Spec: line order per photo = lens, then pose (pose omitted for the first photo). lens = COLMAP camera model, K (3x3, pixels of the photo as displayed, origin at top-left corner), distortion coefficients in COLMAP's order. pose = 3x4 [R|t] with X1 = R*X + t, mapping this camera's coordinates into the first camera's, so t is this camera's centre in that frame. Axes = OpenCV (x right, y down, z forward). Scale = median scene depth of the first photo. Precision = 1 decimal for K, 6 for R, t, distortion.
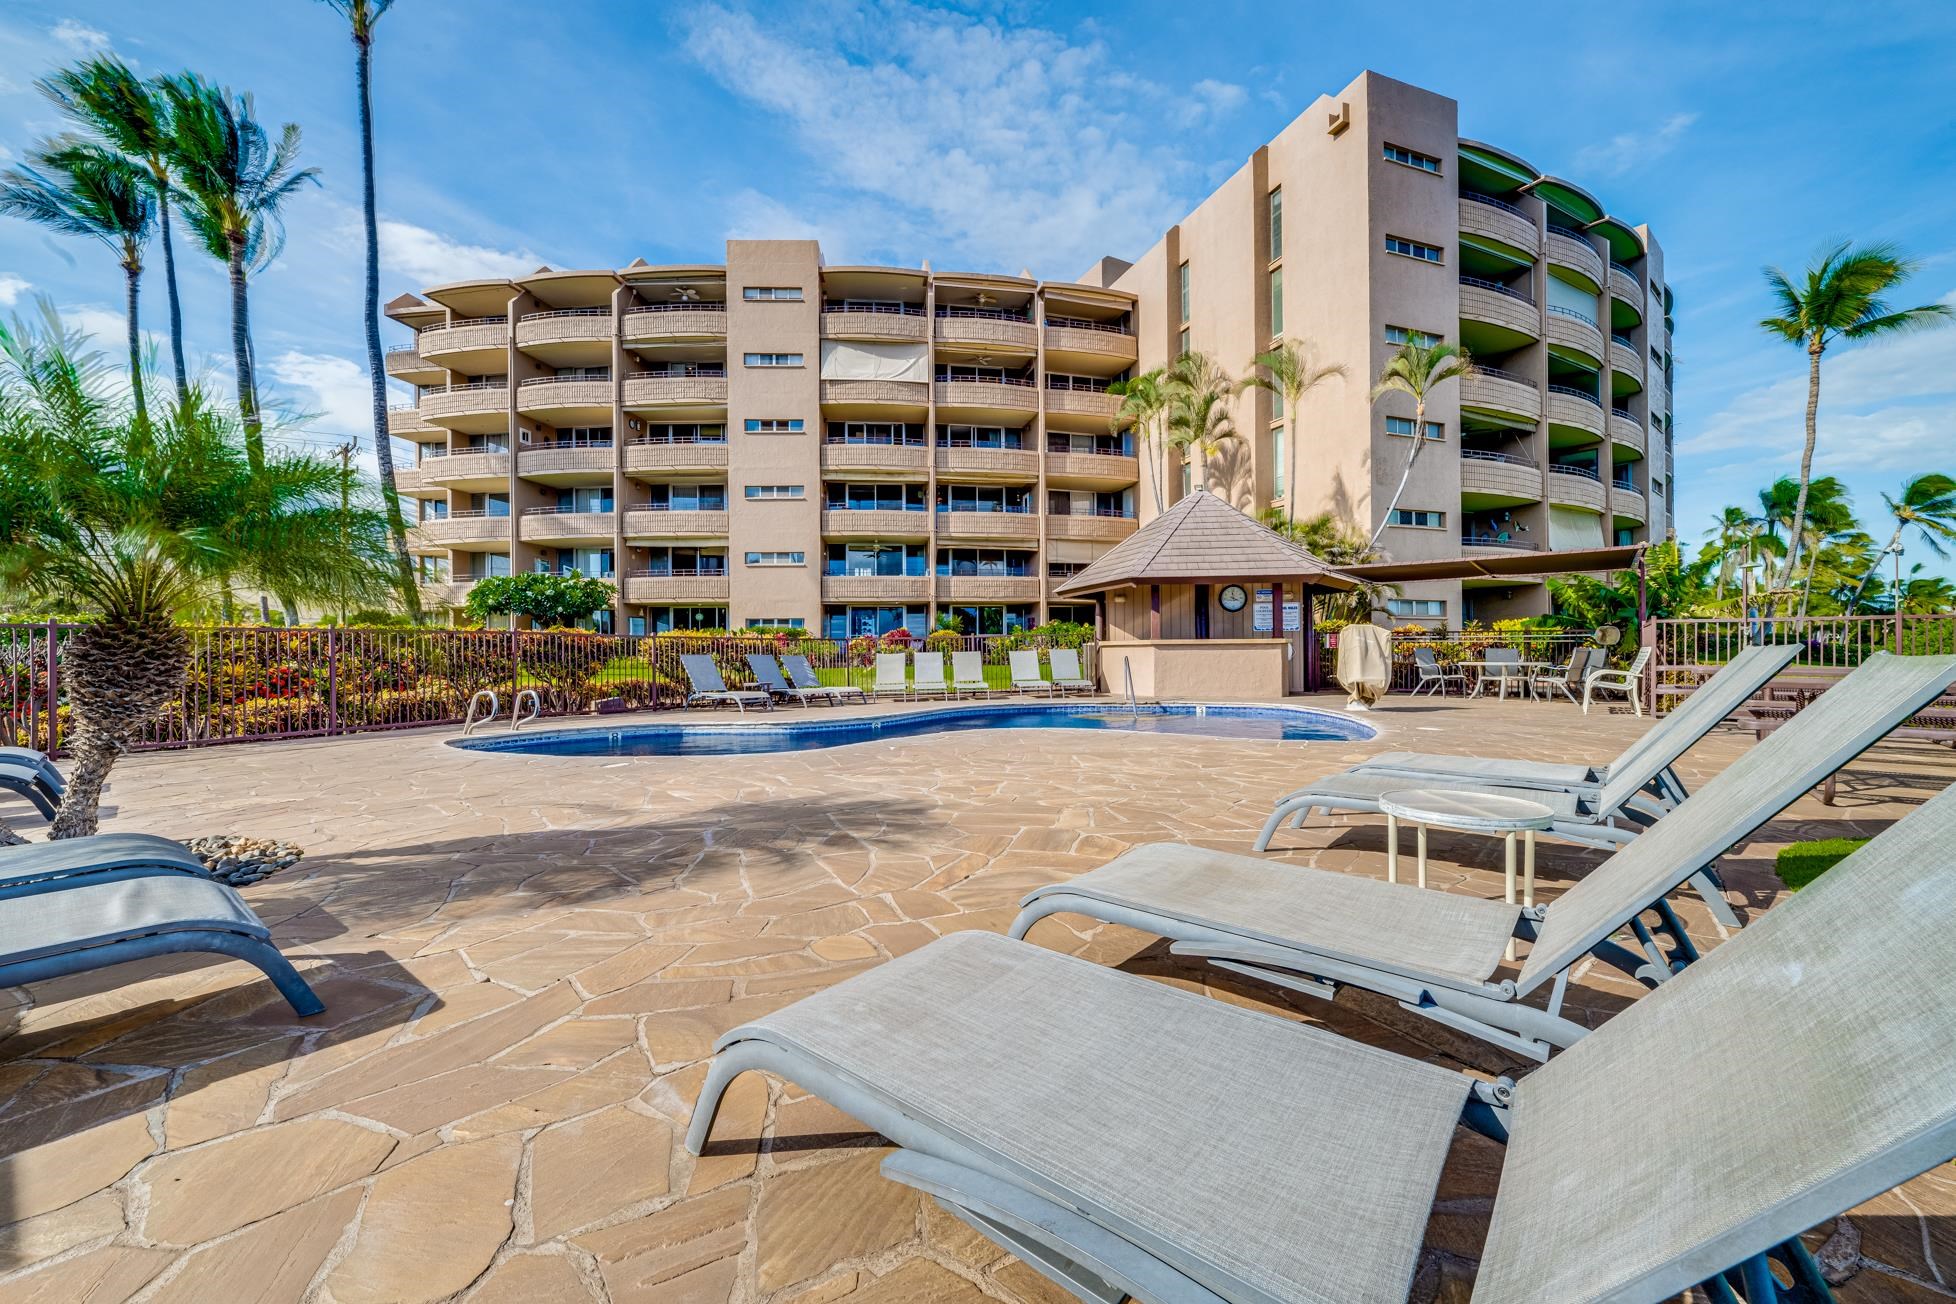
lens RADIAL K [[767.4, 0, 978.0], [0, 767.4, 652.0], [0, 0, 1]] dist [-0.015730, 0.003384]
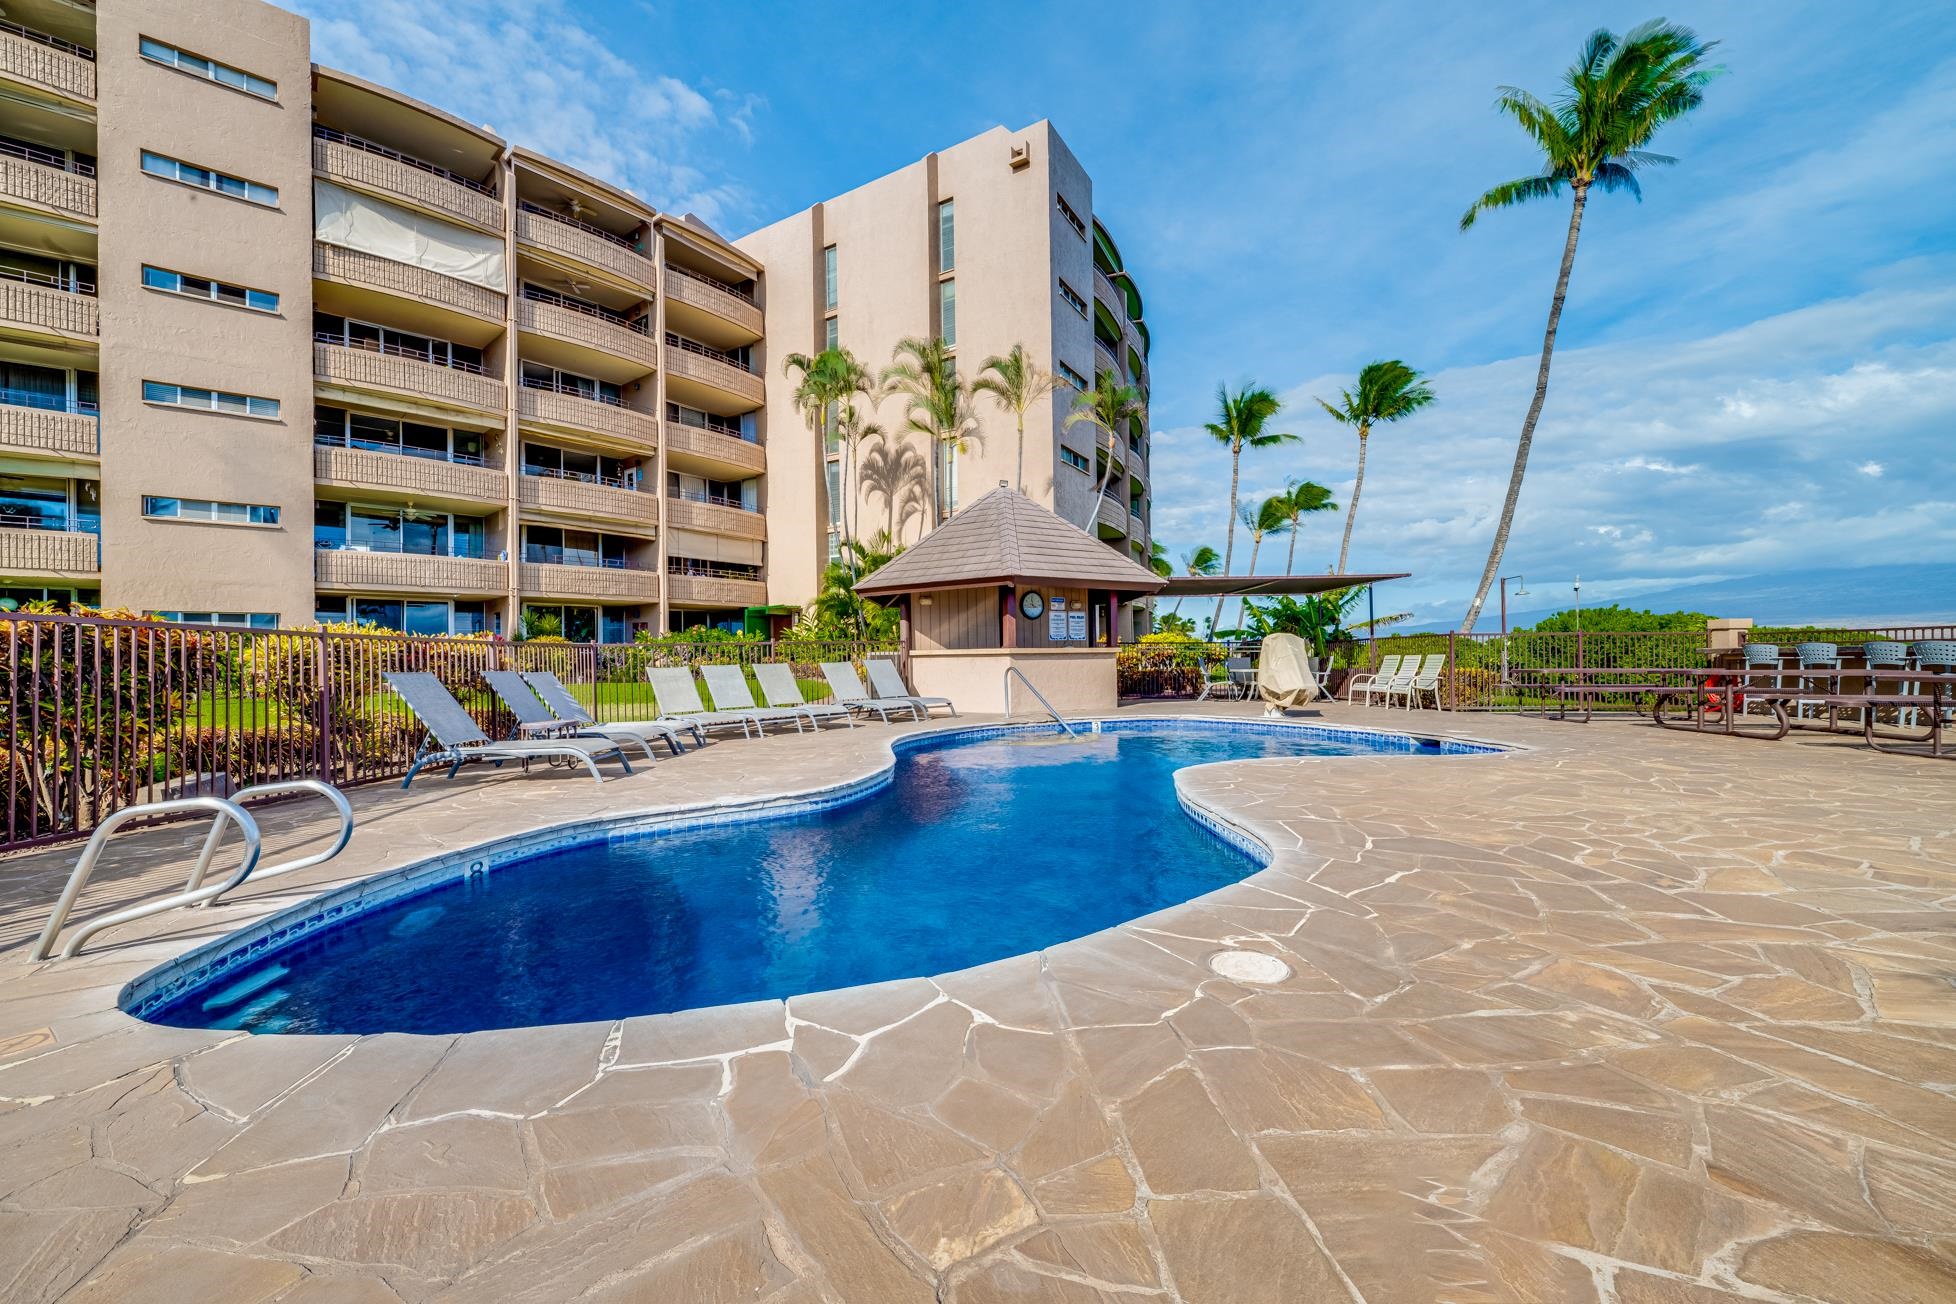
lens RADIAL K [[767.4, 0, 978.0], [0, 767.4, 652.0], [0, 0, 1]] dist [-0.015730, 0.003384]
pose [[0.778382, 0.002945, 0.627784, -0.170446], [0.007845, 0.999865, -0.014419, 0.000339], [-0.627742, 0.016148, 0.778254, 0.168678]]
